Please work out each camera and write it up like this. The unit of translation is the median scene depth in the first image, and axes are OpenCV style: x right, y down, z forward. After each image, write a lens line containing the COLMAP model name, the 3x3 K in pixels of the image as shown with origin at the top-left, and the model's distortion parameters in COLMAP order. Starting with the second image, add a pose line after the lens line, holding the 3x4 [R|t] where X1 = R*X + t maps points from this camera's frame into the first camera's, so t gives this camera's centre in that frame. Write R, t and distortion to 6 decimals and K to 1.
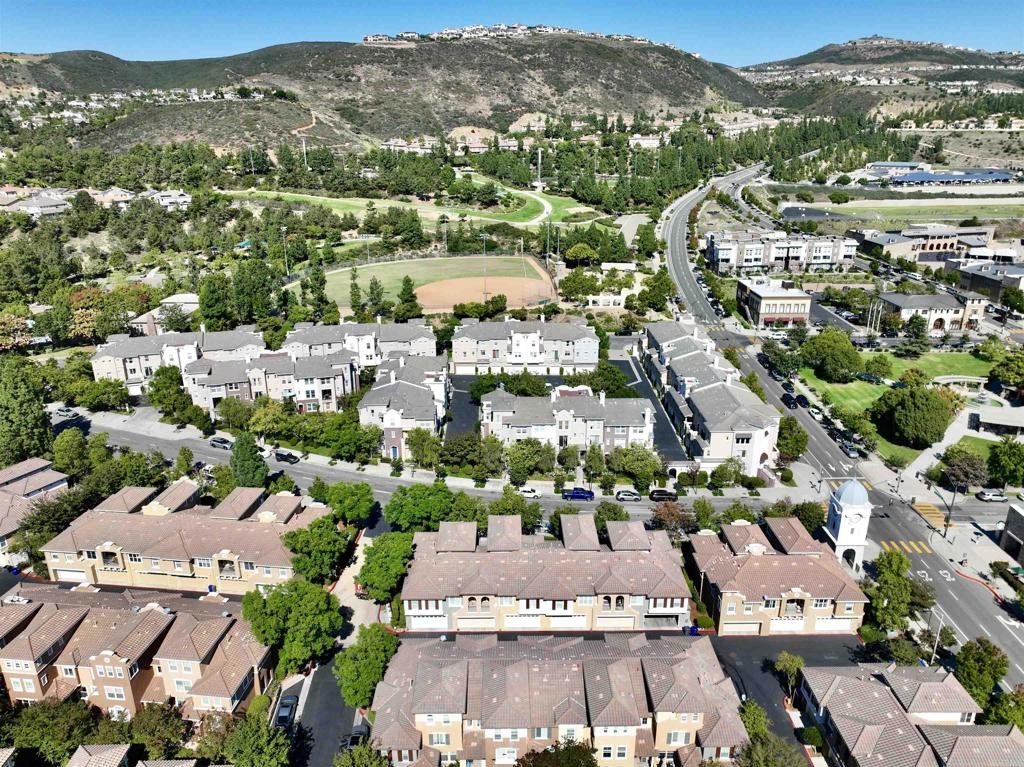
lens RADIAL K [[719.5, 0, 512.0], [0, 719.5, 384.1], [0, 0, 1]] dist [-0.000756, 0.020363]
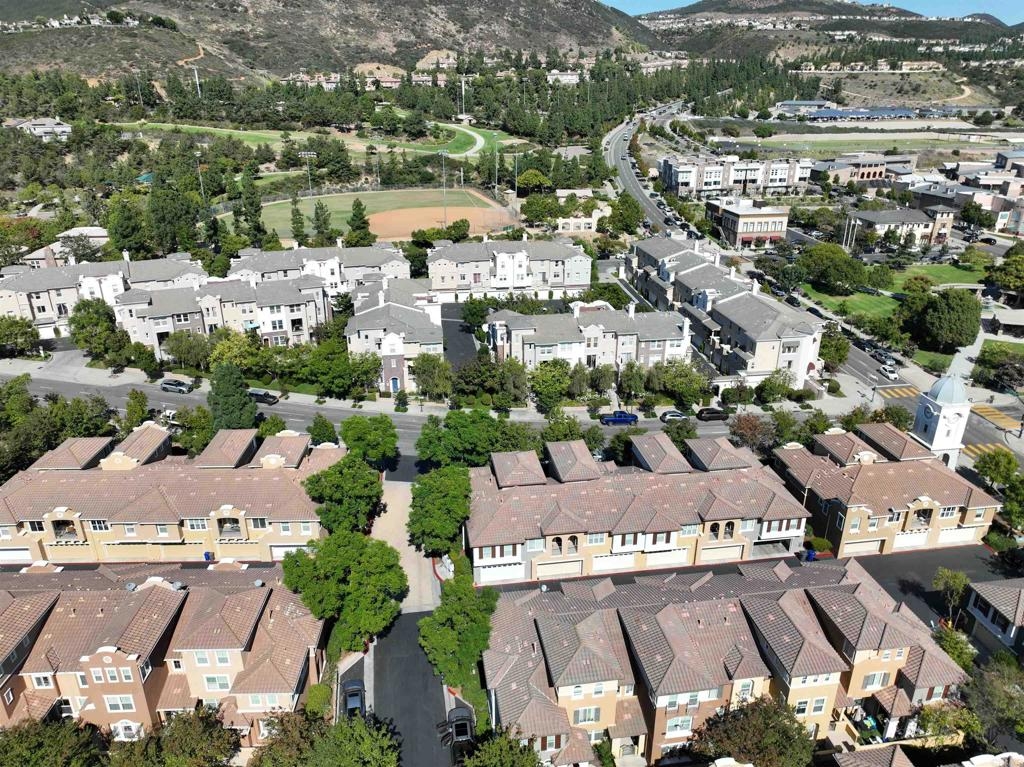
lens RADIAL K [[719.5, 0, 512.0], [0, 719.5, 384.4], [0, 0, 1]] dist [-0.000756, 0.020363]
pose [[0.989617, -0.053140, 0.133545, -0.132303], [0.045595, 0.997220, 0.058935, 0.048139], [-0.136305, -0.052234, 0.989289, 0.139279]]
